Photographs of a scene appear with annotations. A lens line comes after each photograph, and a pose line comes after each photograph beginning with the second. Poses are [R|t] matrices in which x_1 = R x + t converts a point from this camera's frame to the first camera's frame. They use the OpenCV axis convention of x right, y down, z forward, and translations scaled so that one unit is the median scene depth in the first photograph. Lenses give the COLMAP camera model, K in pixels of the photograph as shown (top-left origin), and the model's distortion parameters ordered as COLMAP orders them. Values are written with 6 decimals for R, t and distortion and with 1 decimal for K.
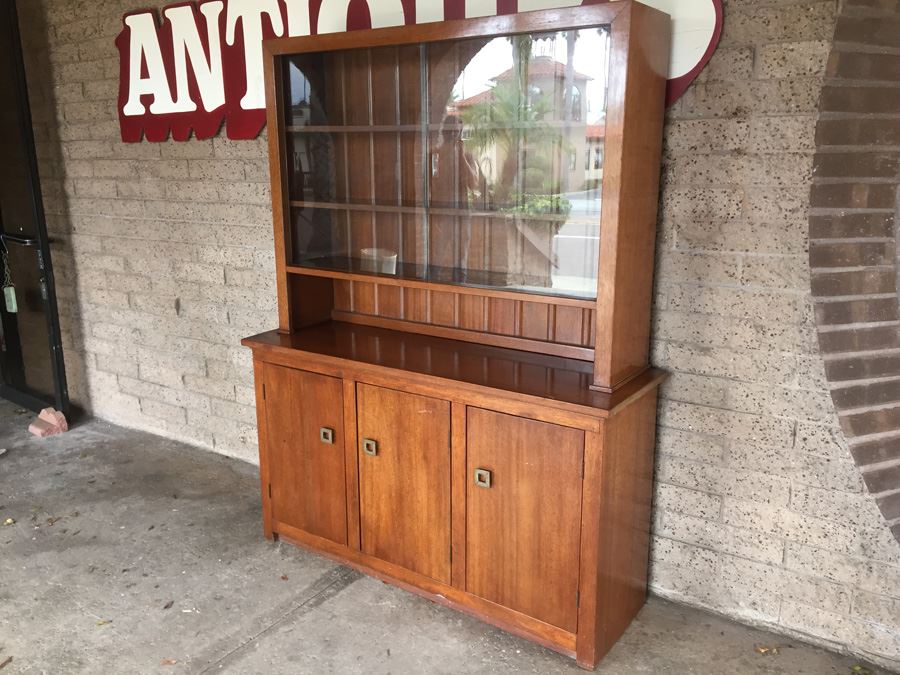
lens RADIAL K [[771.2, 0, 446.0], [0, 771.2, 334.1], [0, 0, 1]] dist [0.096119, -0.137259]
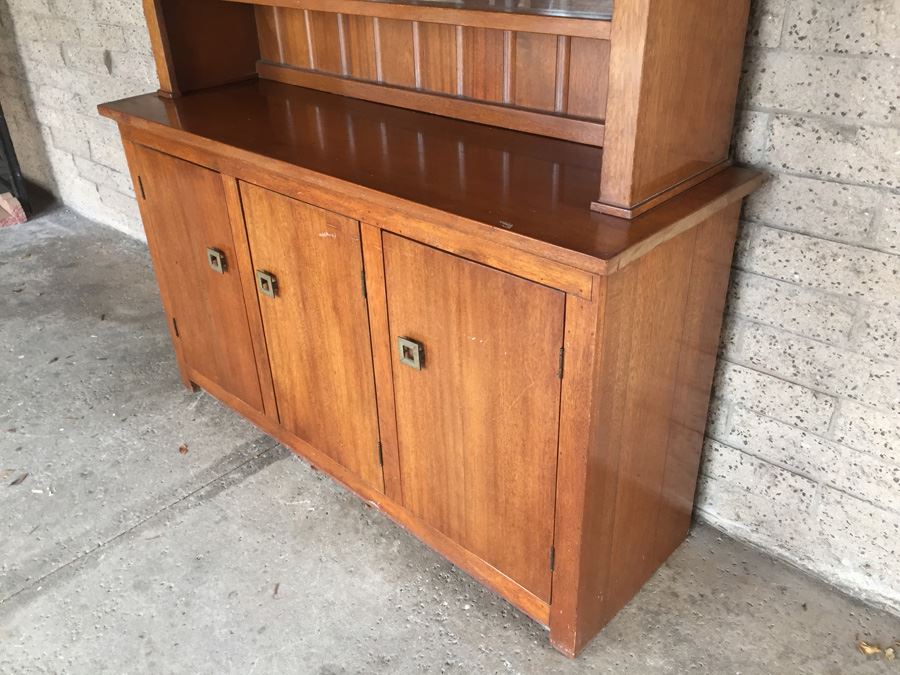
lens RADIAL K [[771.2, 0, 446.9], [0, 771.2, 335.9], [0, 0, 1]] dist [0.096119, -0.137259]
pose [[0.987262, 0.052394, -0.150229, 0.152357], [-0.008860, 0.960863, 0.276884, 0.009017], [0.158857, -0.272026, 0.949087, 0.417212]]
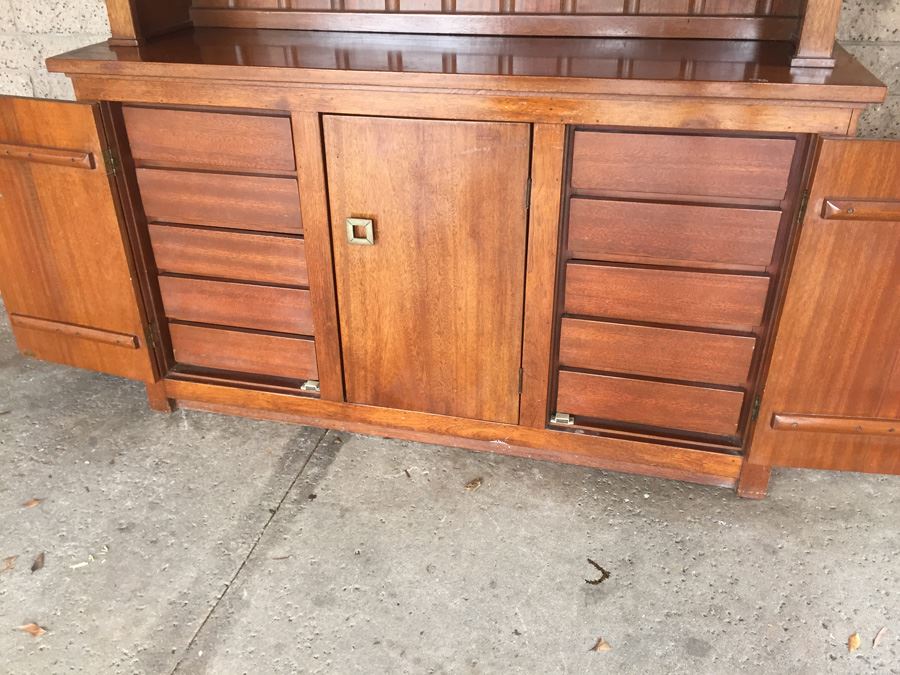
lens RADIAL K [[771.2, 0, 447.4], [0, 771.2, 335.3], [0, 0, 1]] dist [0.096119, -0.137259]
pose [[0.934722, -0.176280, 0.308578, -0.235587], [0.089976, 0.957402, 0.274383, 0.070702], [-0.343802, -0.228707, 0.910765, 0.453369]]
